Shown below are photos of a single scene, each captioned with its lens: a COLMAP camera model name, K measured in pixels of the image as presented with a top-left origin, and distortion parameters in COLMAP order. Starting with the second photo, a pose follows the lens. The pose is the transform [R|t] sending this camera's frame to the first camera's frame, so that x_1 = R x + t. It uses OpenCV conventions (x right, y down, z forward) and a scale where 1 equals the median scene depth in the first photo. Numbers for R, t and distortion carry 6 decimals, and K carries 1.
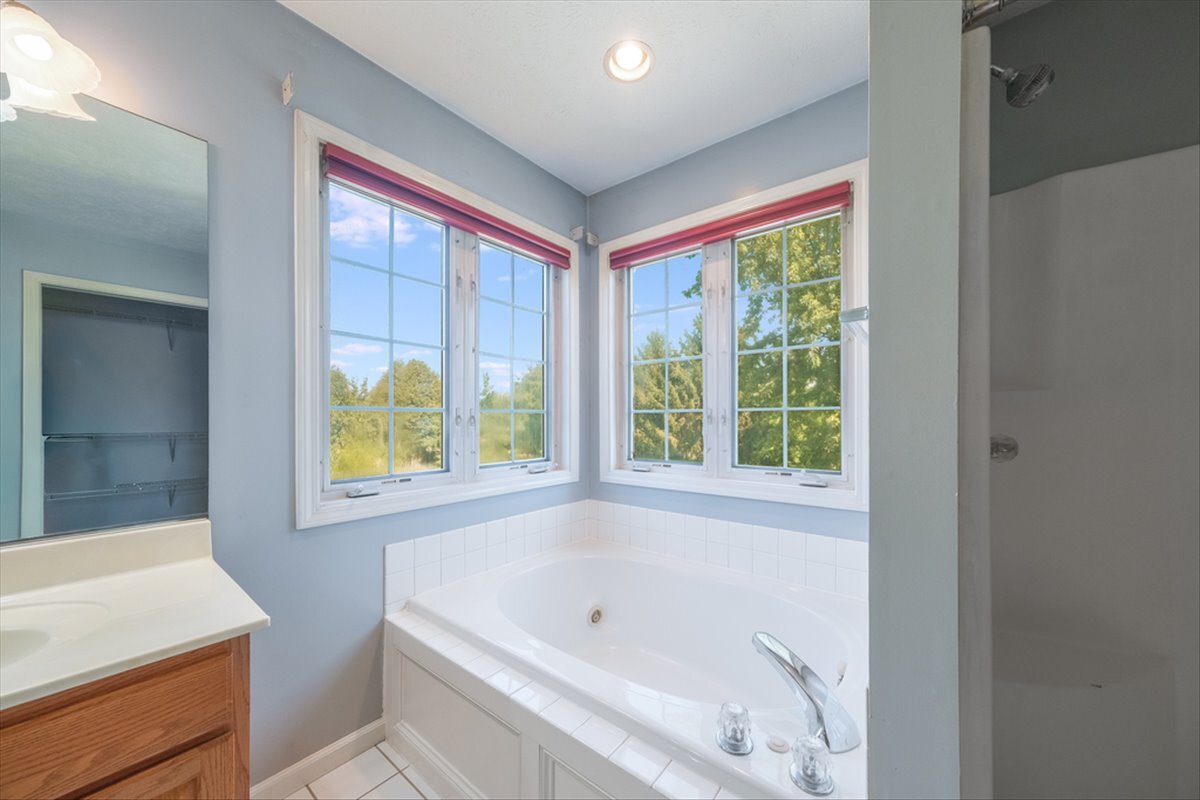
lens RADIAL K [[428.3, 0, 603.5], [0, 428.3, 408.1], [0, 0, 1]] dist [0.007195, 0.000216]
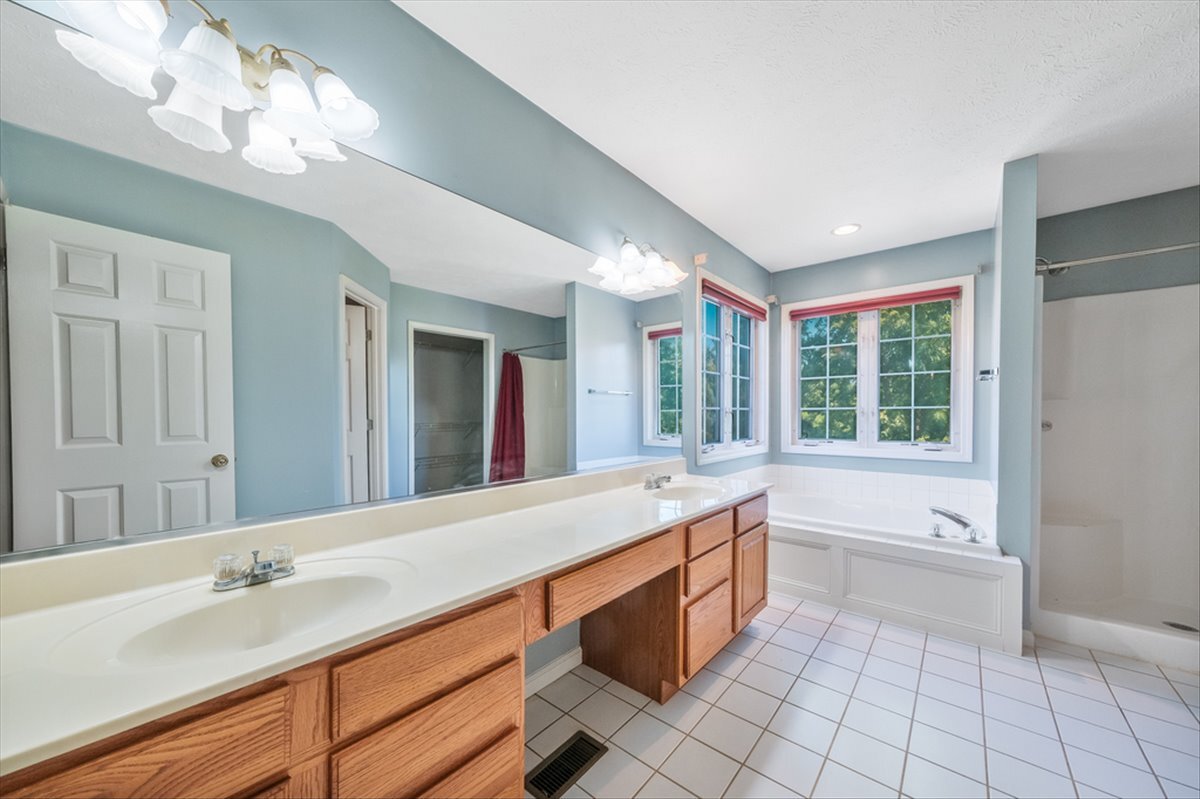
lens RADIAL K [[428.3, 0, 602.4], [0, 428.3, 409.8], [0, 0, 1]] dist [0.007195, 0.000216]
pose [[0.999126, 0.002381, -0.041722, -0.651724], [-0.002013, 0.999959, 0.008843, -0.001510], [0.041742, -0.008752, 0.999090, -0.678735]]
